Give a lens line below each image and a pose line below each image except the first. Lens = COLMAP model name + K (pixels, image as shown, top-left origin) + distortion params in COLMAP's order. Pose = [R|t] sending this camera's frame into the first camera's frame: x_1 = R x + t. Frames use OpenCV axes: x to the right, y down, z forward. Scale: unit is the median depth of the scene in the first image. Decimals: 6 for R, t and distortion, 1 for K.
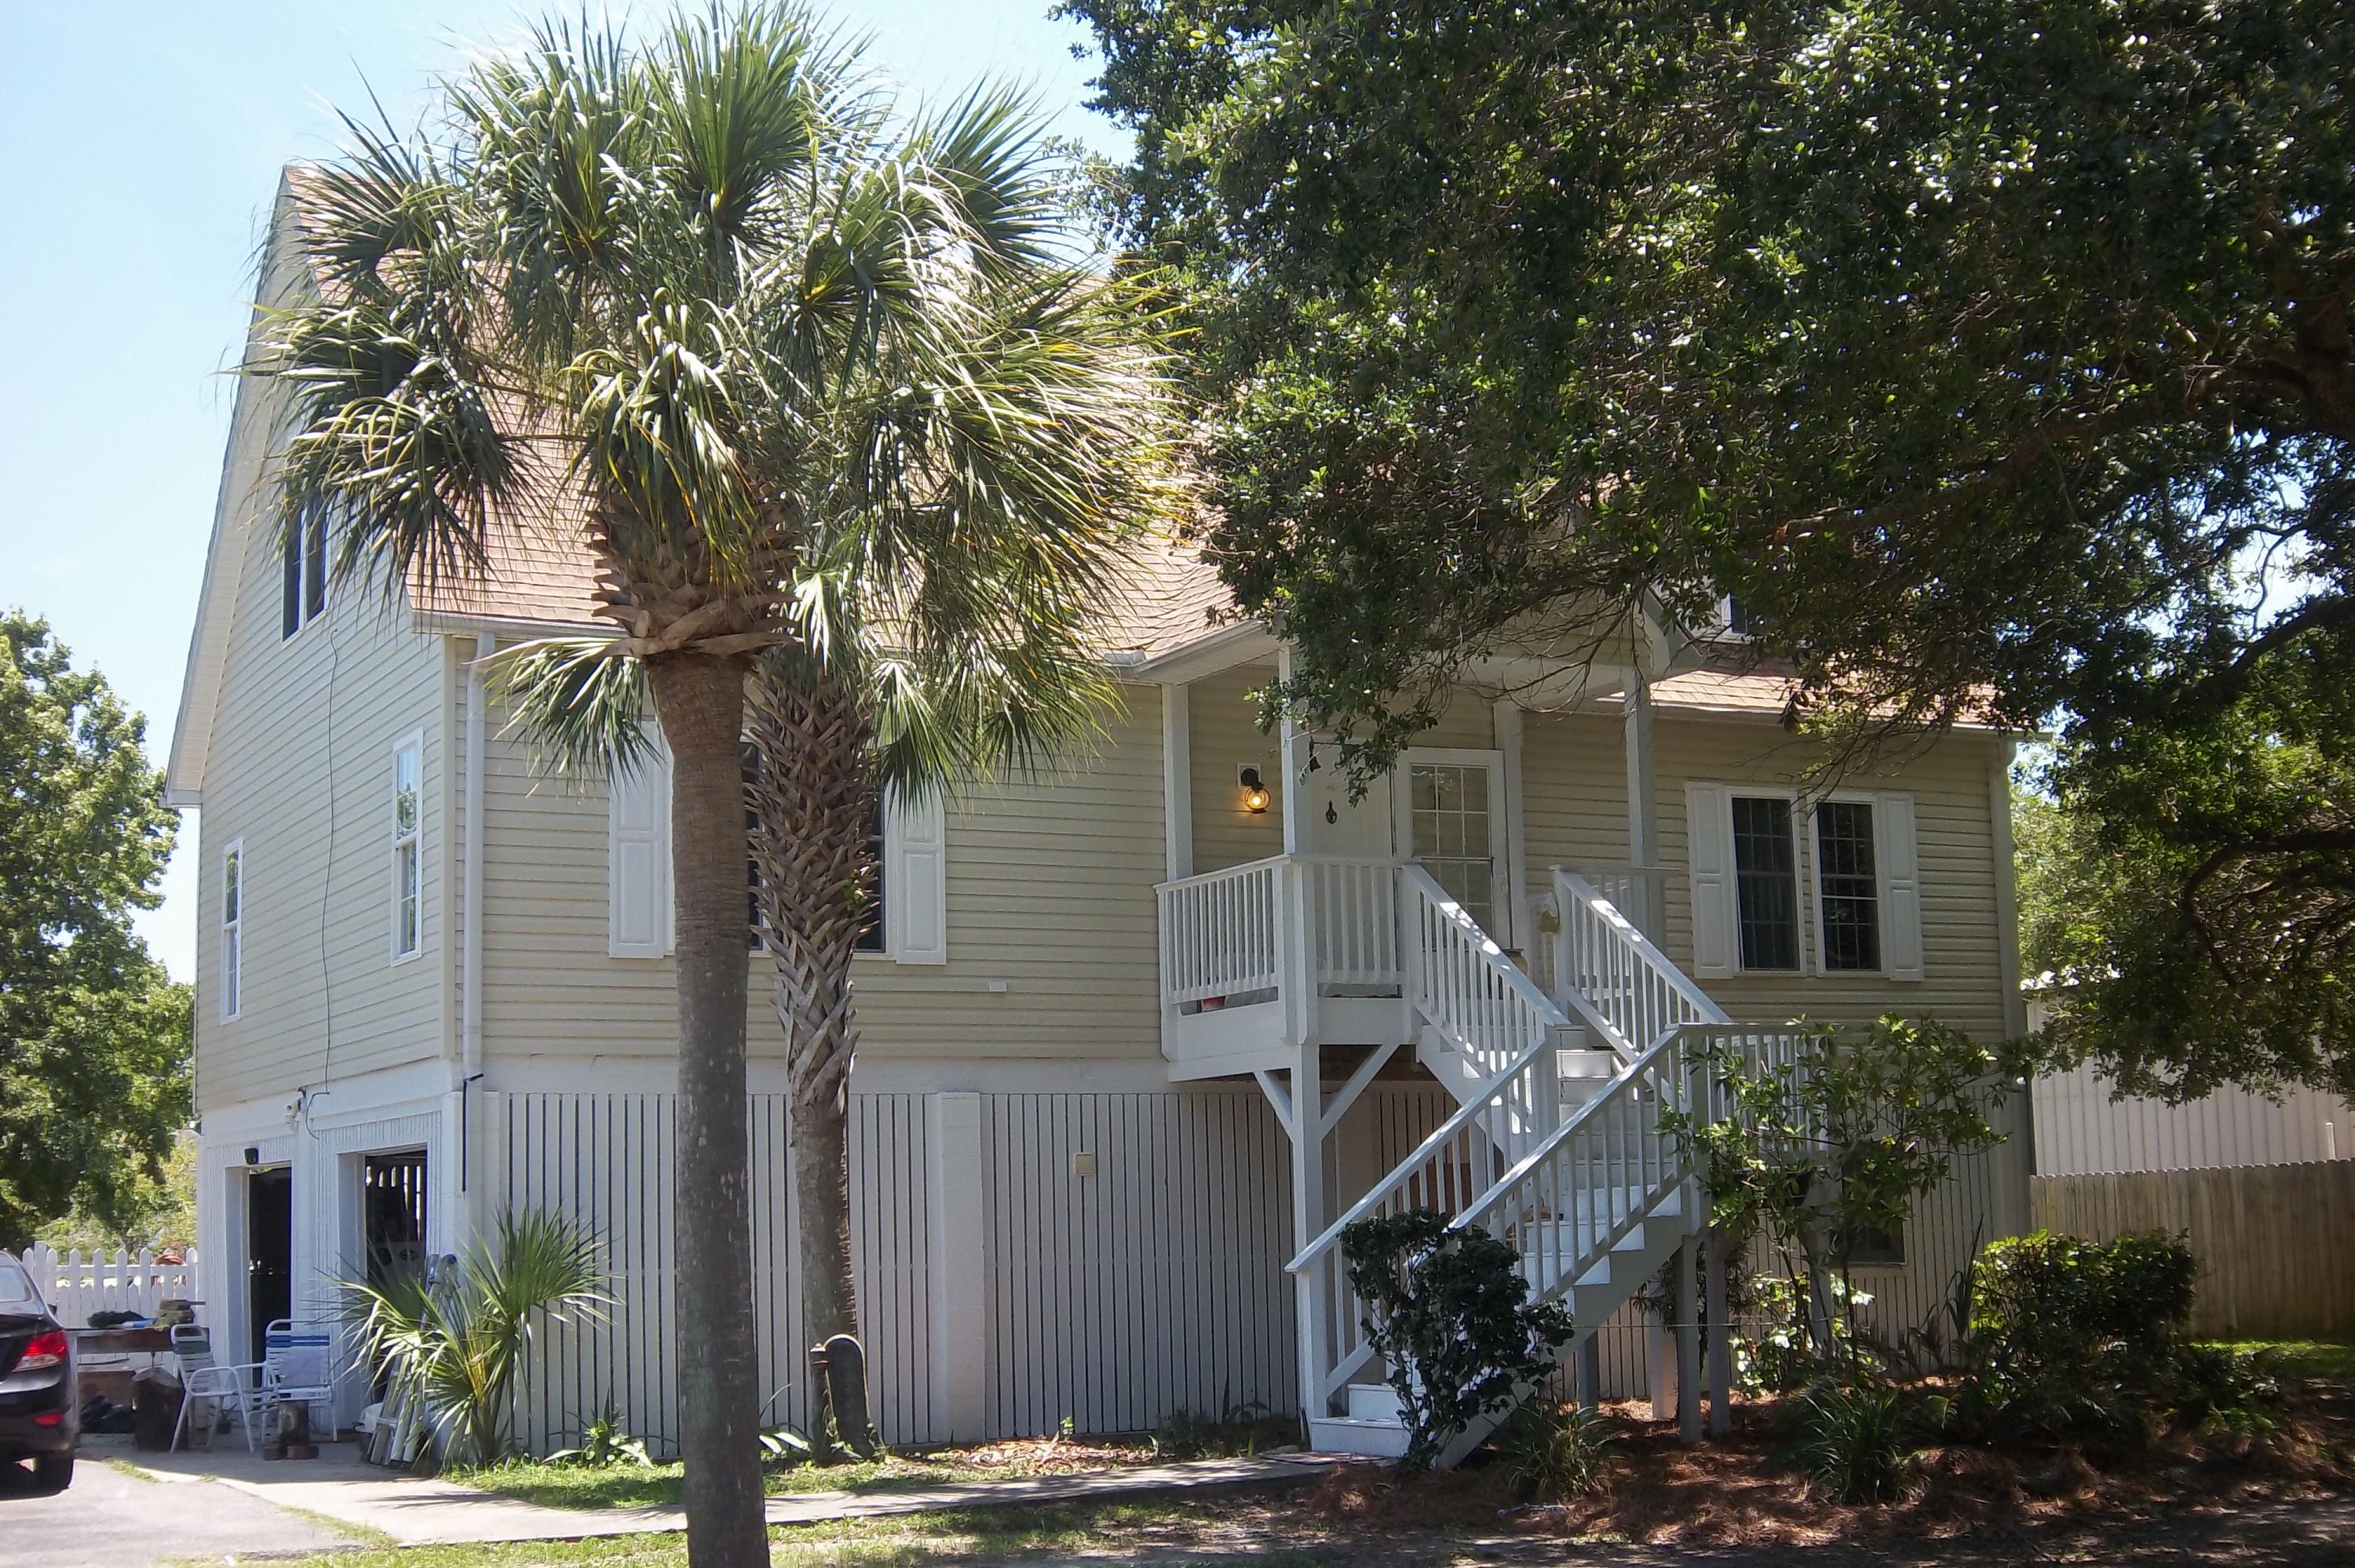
lens RADIAL K [[3075.4, 0, 1177.5], [0, 3075.4, 784.0], [0, 0, 1]] dist [-0.146786, 0.040080]
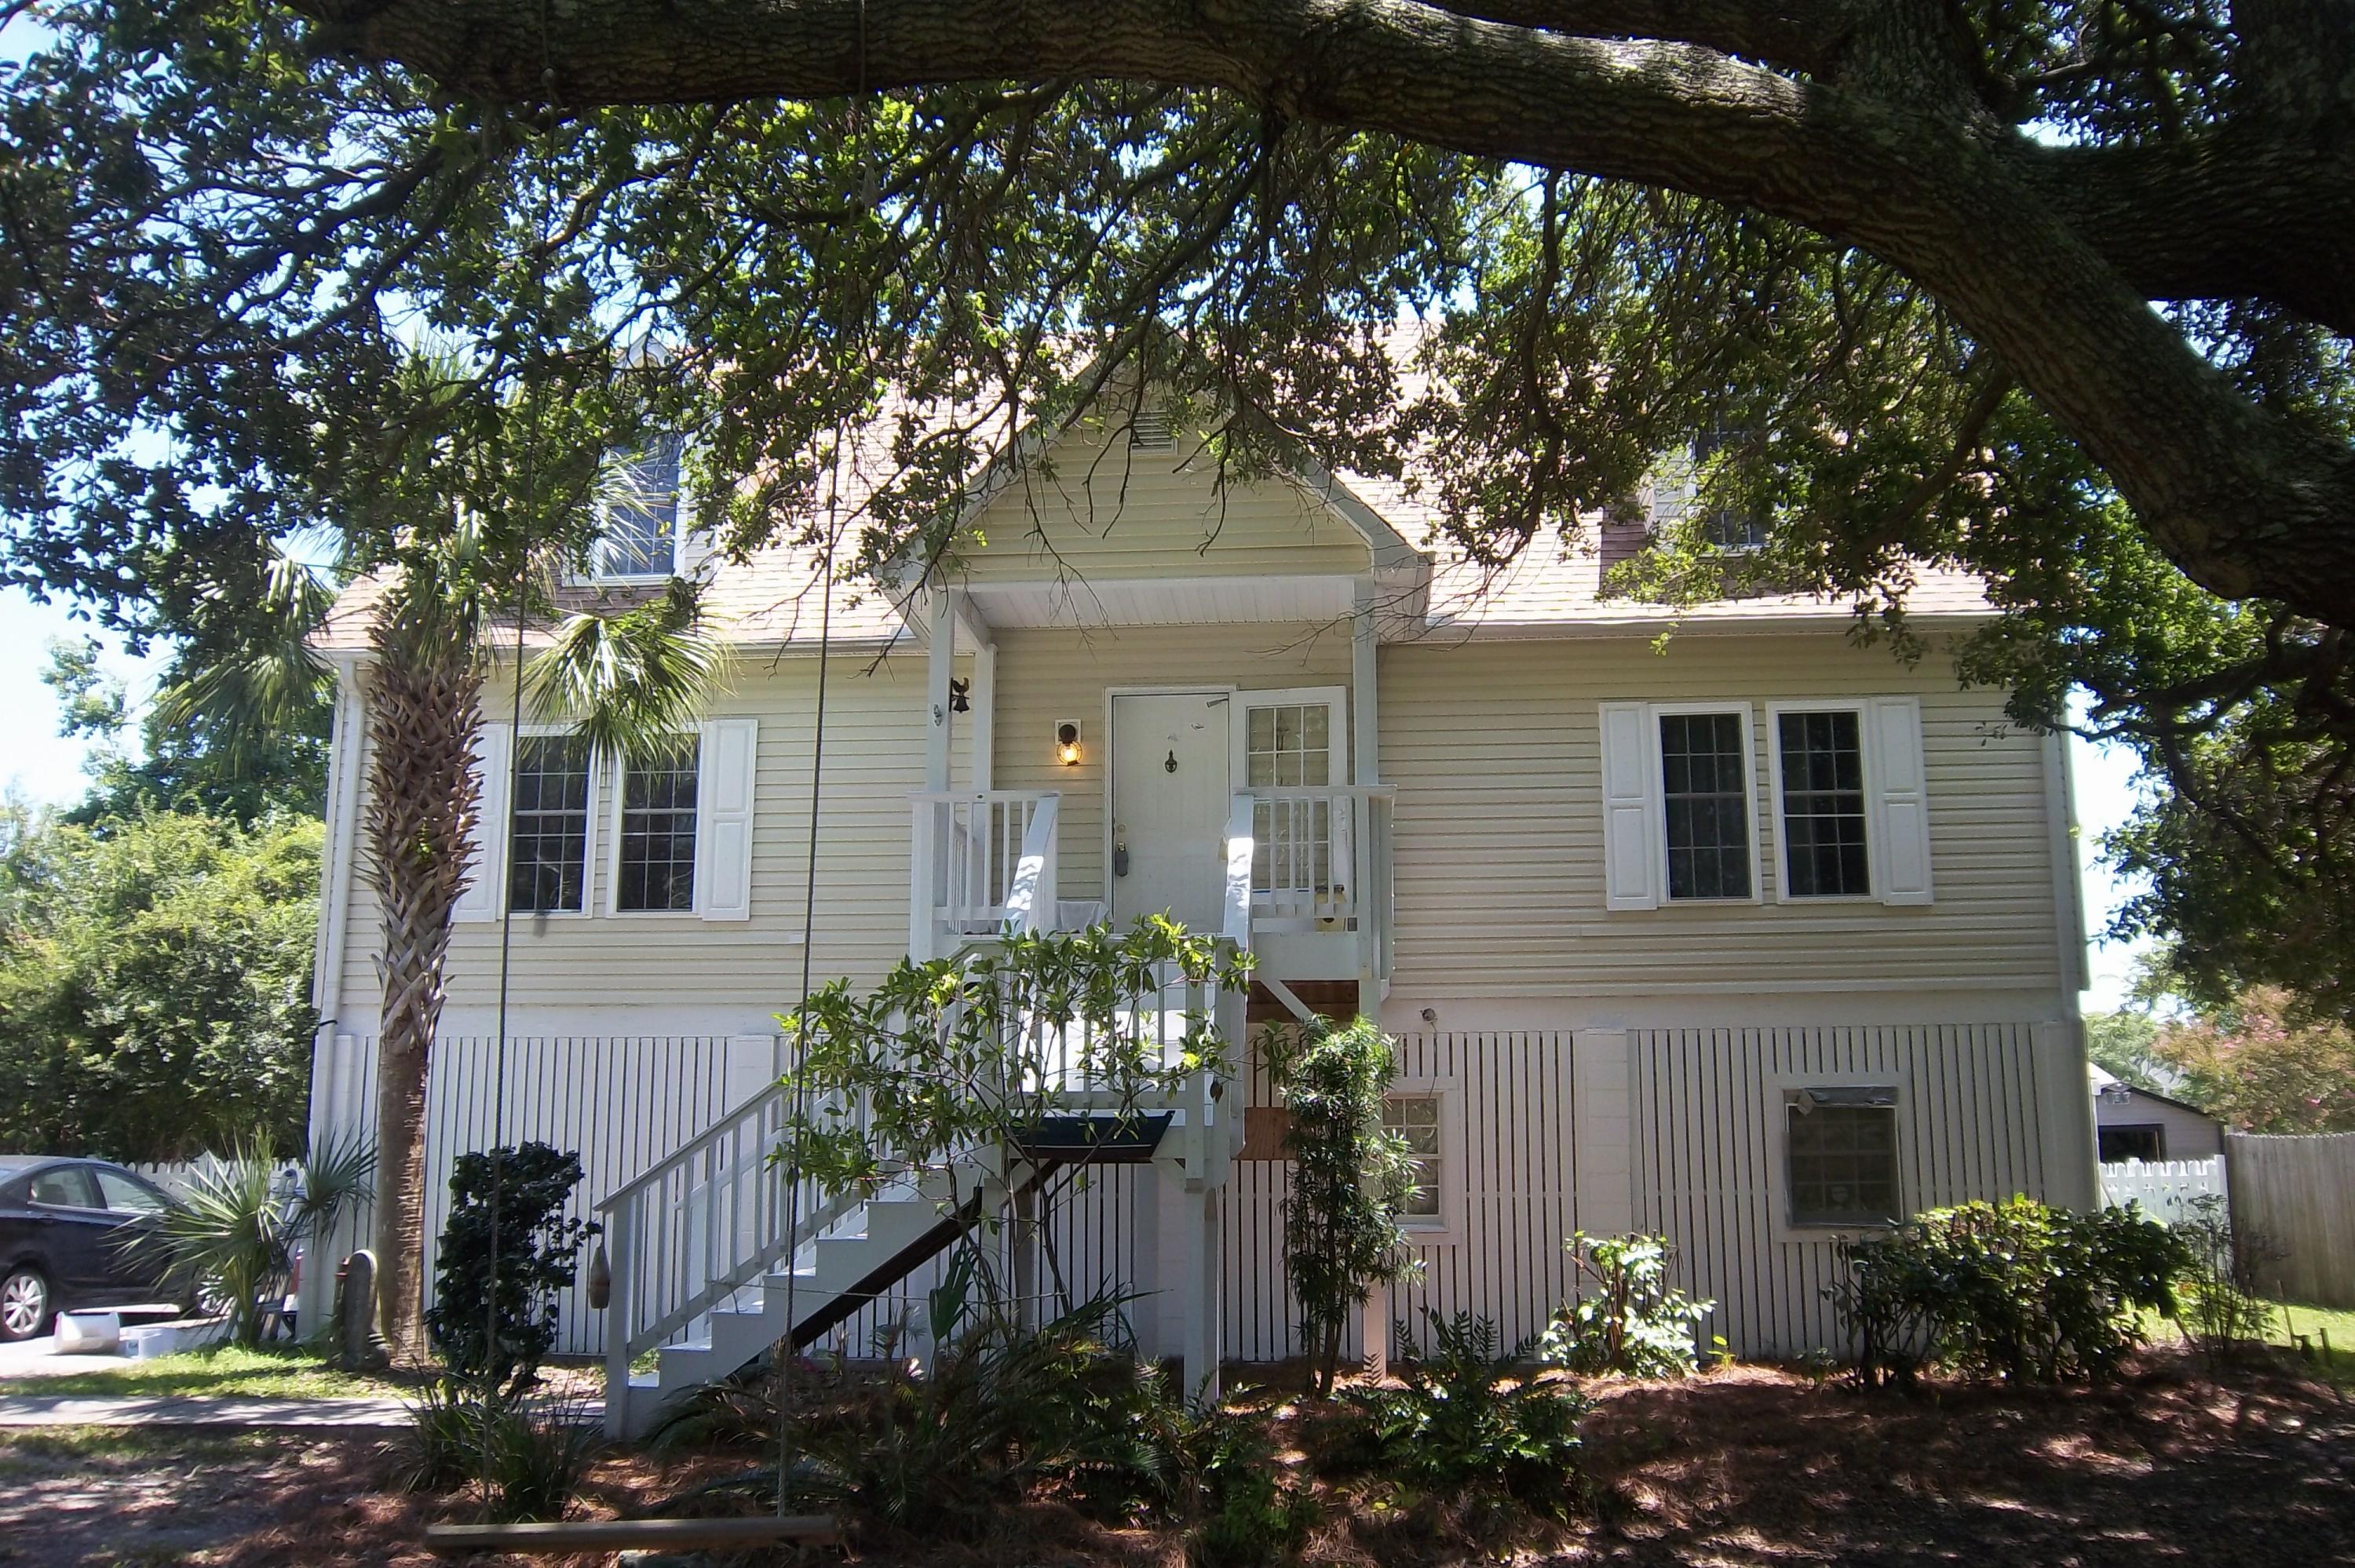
lens RADIAL K [[2010.4, 0, 1189.7], [0, 2010.4, 779.2], [0, 0, 1]] dist [-0.115679, 0.087587]
pose [[0.838805, -0.082114, -0.538203, 0.505494], [0.057774, 0.996404, -0.061980, 0.069354], [0.541357, 0.020895, 0.840533, 0.536113]]
